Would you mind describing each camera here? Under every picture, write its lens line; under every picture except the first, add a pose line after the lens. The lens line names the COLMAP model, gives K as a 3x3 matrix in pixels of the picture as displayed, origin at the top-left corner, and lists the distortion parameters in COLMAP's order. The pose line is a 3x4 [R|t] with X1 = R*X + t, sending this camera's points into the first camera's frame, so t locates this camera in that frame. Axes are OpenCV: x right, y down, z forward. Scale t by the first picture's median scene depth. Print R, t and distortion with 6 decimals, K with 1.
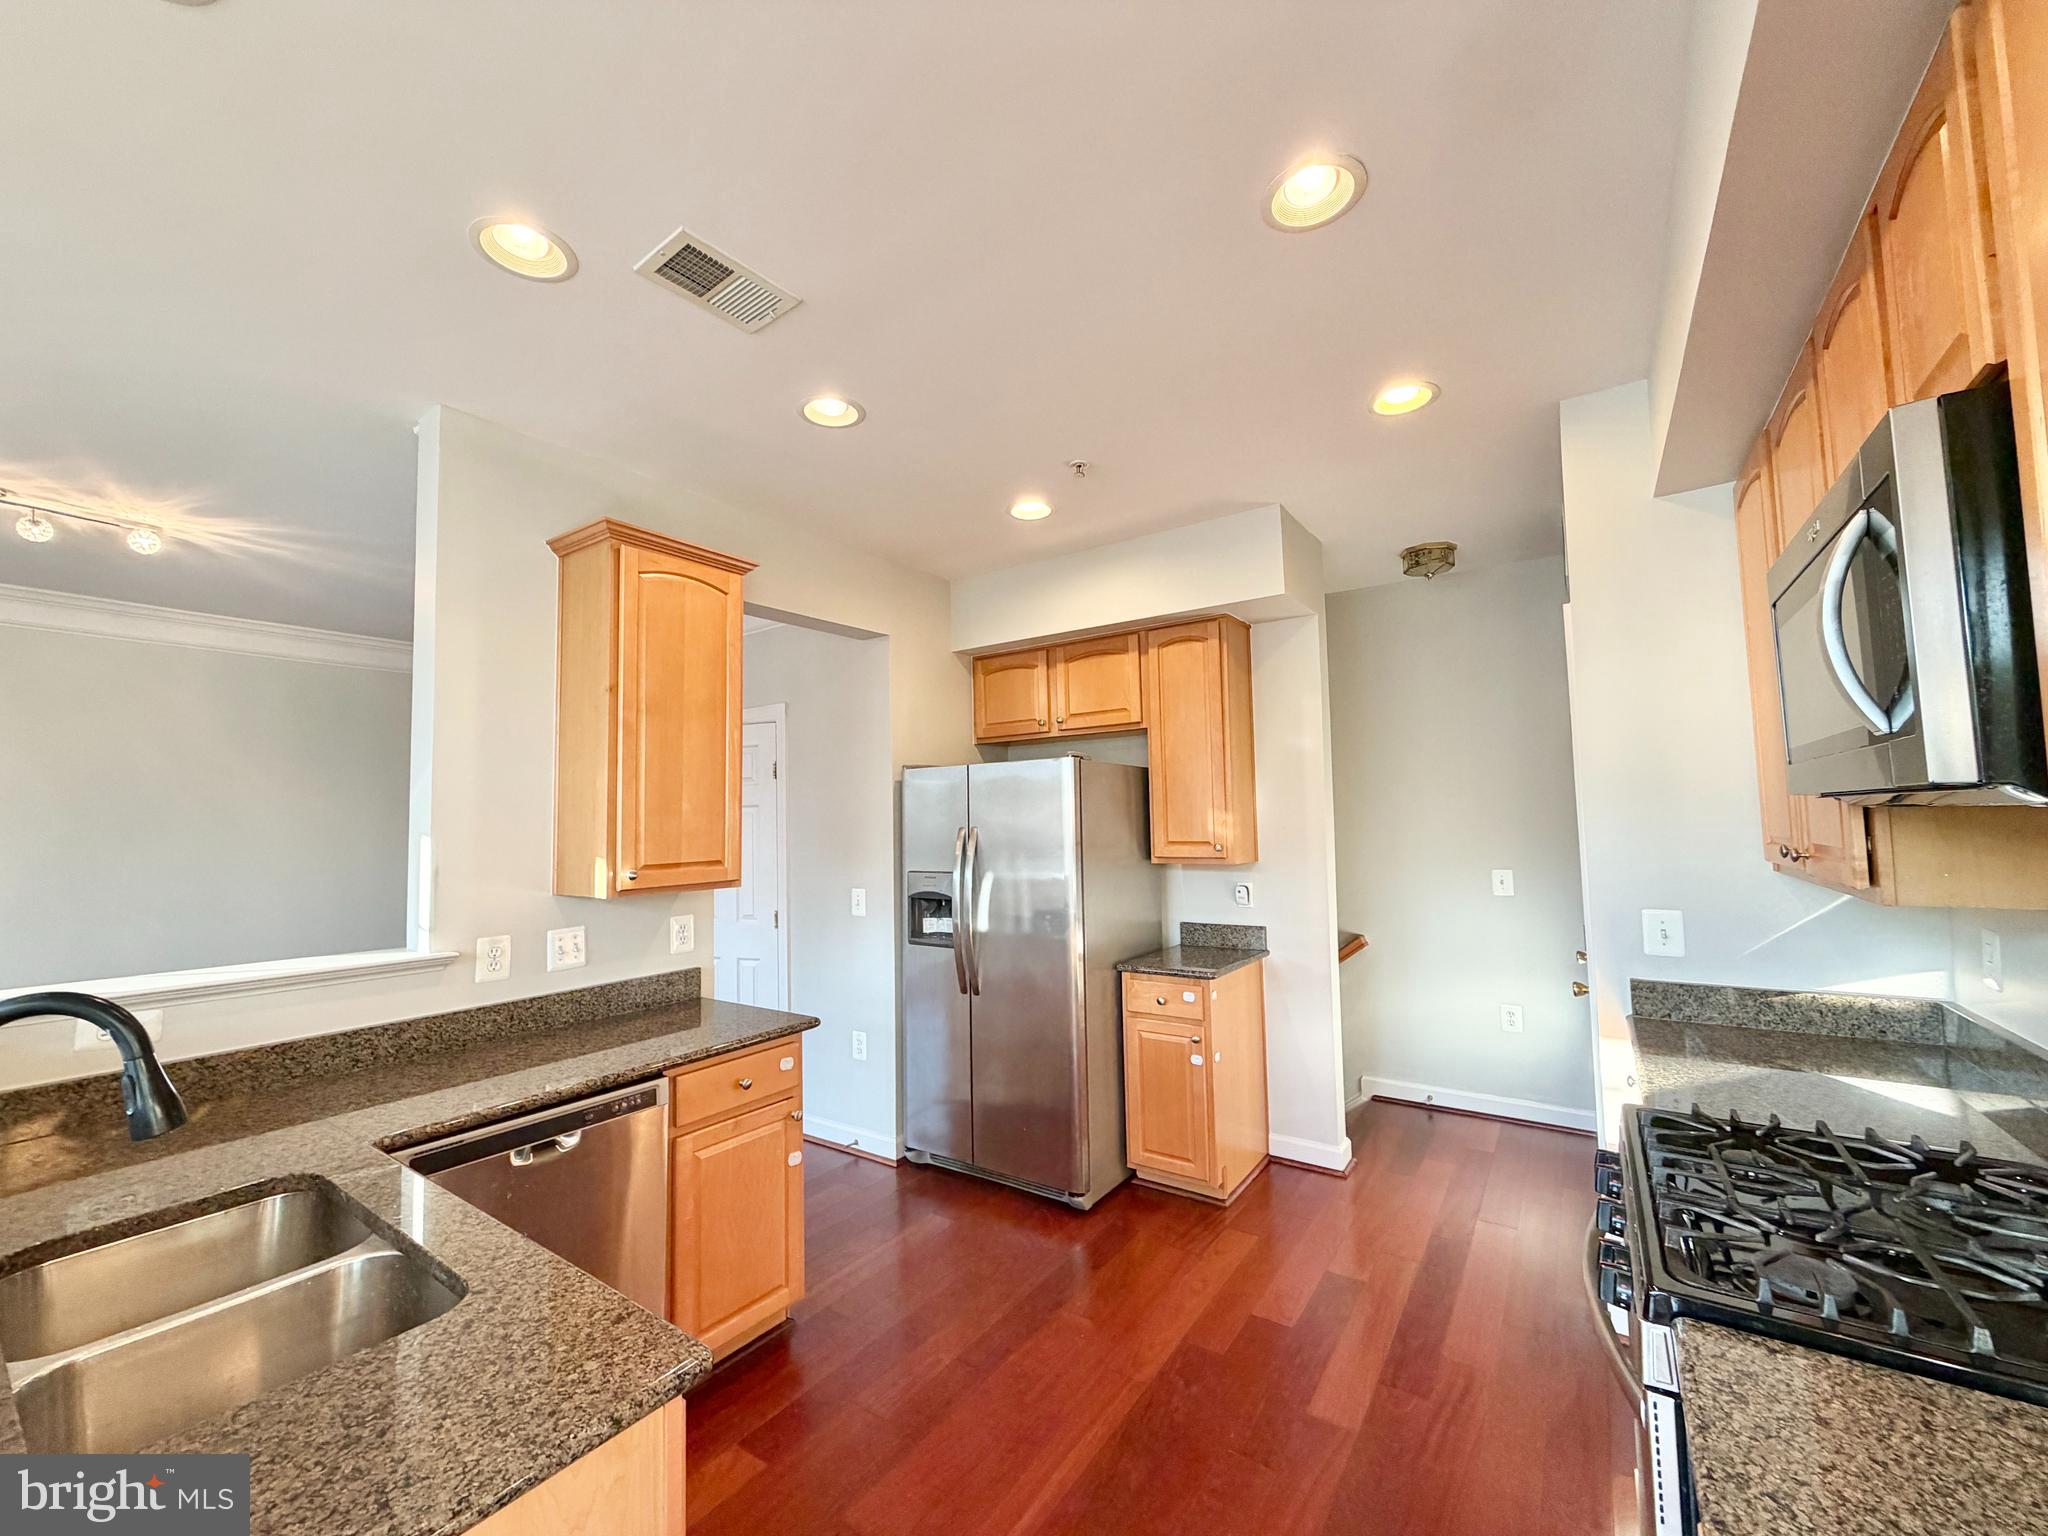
lens RADIAL K [[816.4, 0, 1019.7], [0, 816.4, 767.6], [0, 0, 1]] dist [-0.001311, 0.000071]
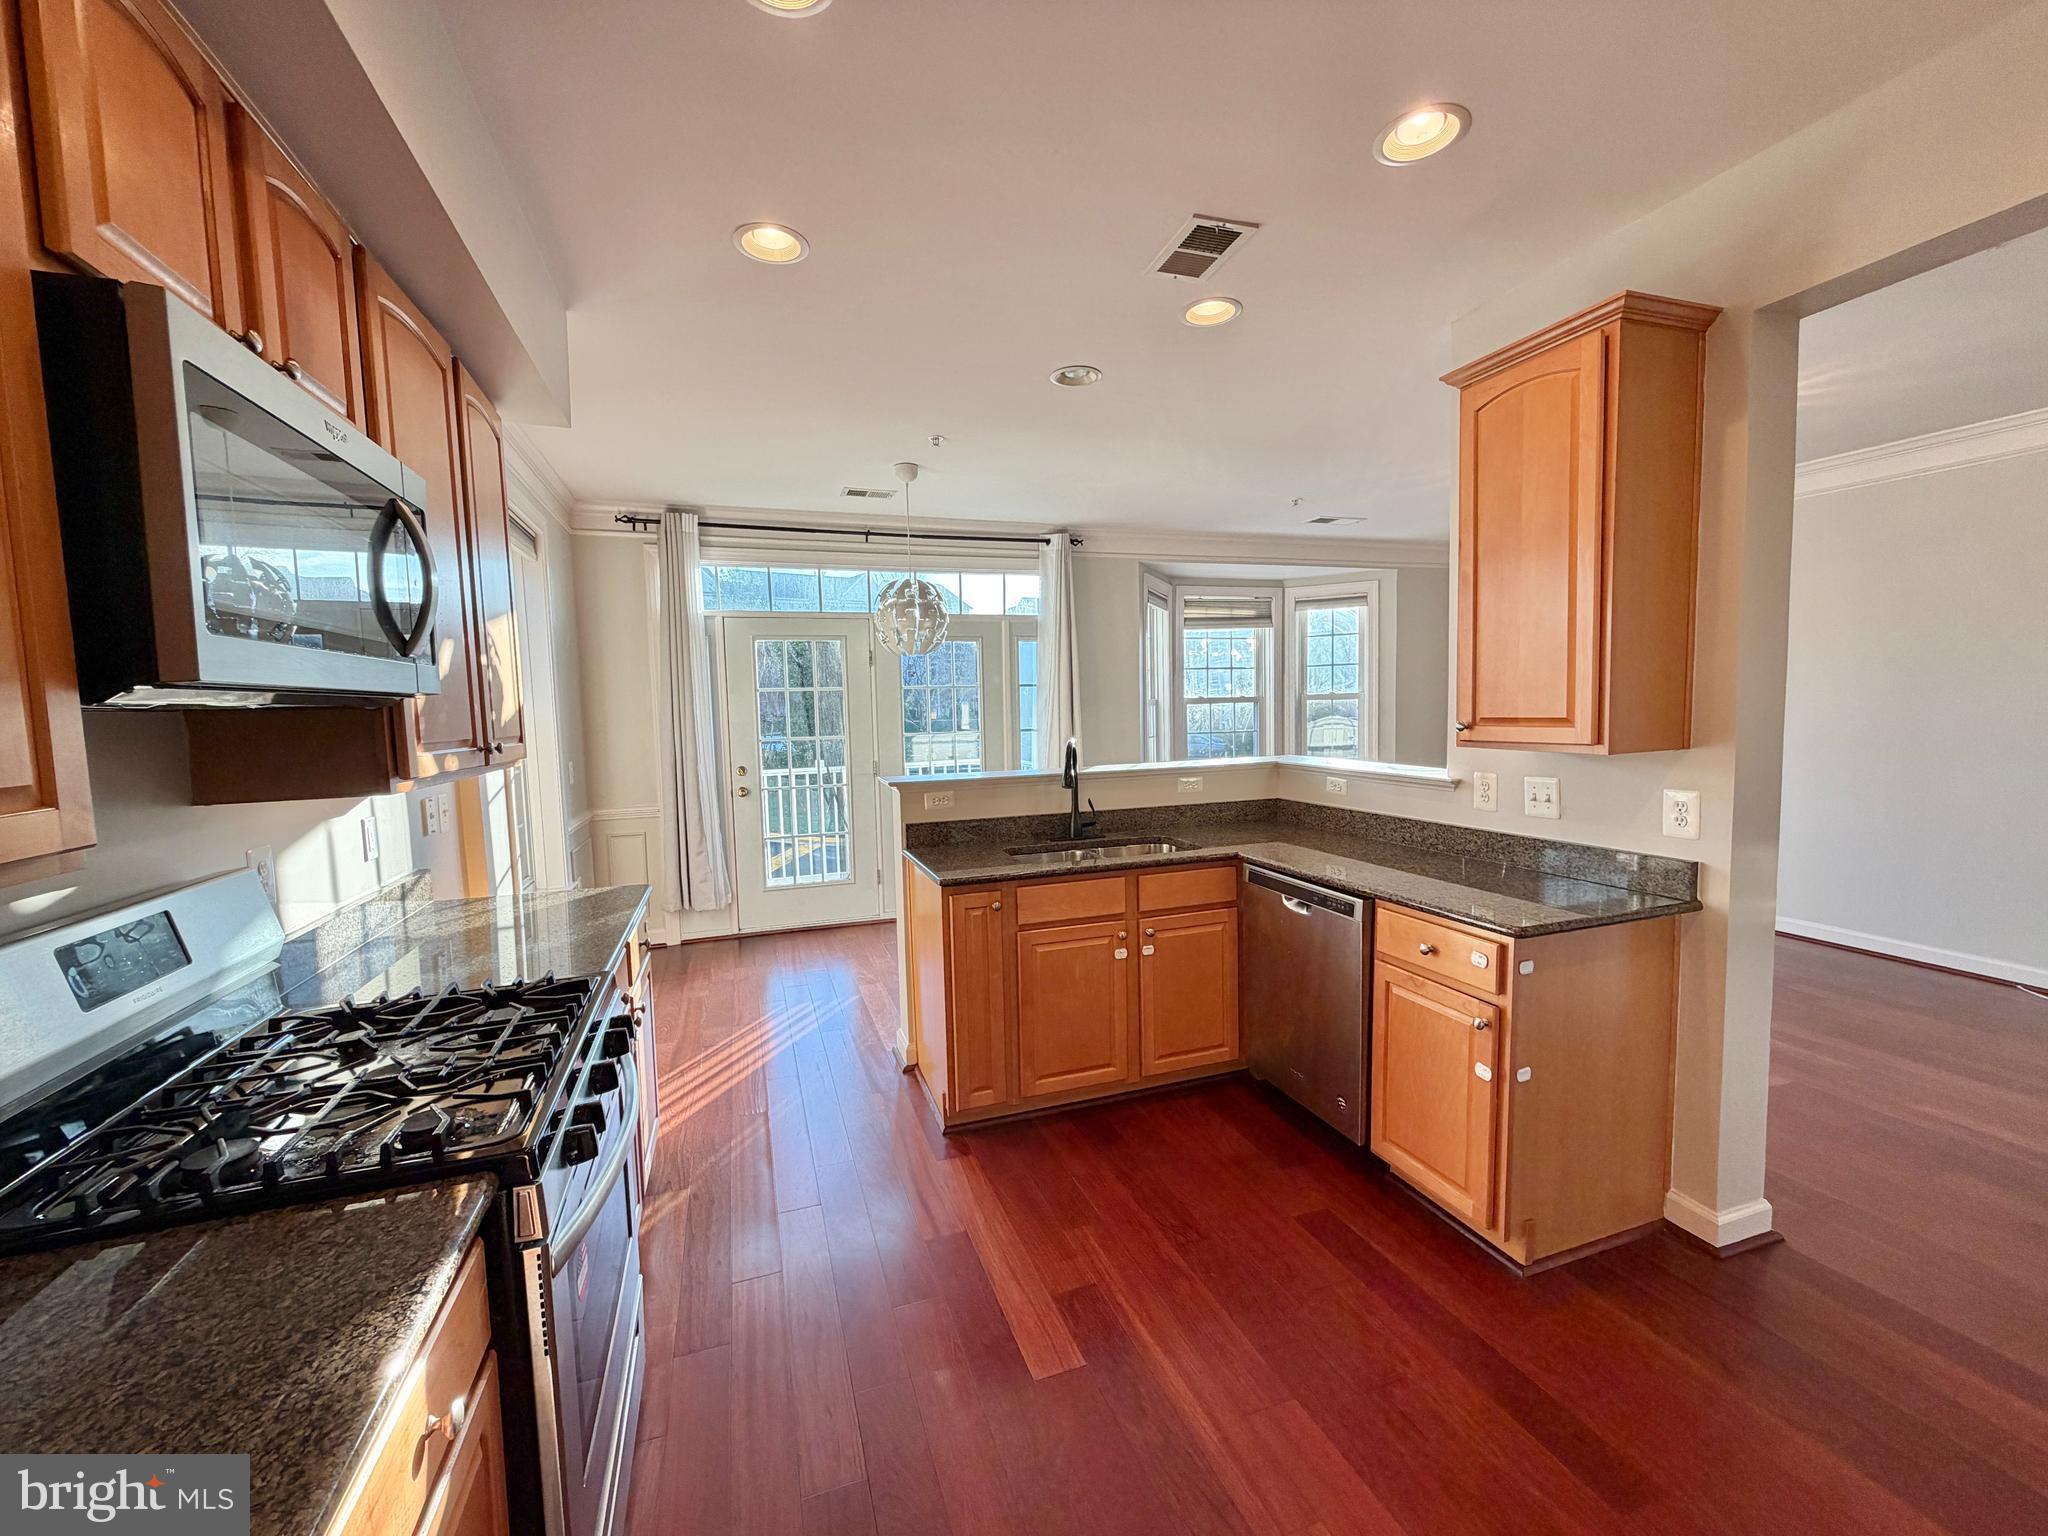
lens RADIAL K [[816.4, 0, 1019.7], [0, 816.4, 767.6], [0, 0, 1]] dist [-0.001311, 0.000071]
pose [[-0.582096, 0.097663, -0.807234, 0.727855], [0.091350, 0.994330, 0.054426, 0.082568], [0.807972, -0.042060, -0.587717, 1.239380]]
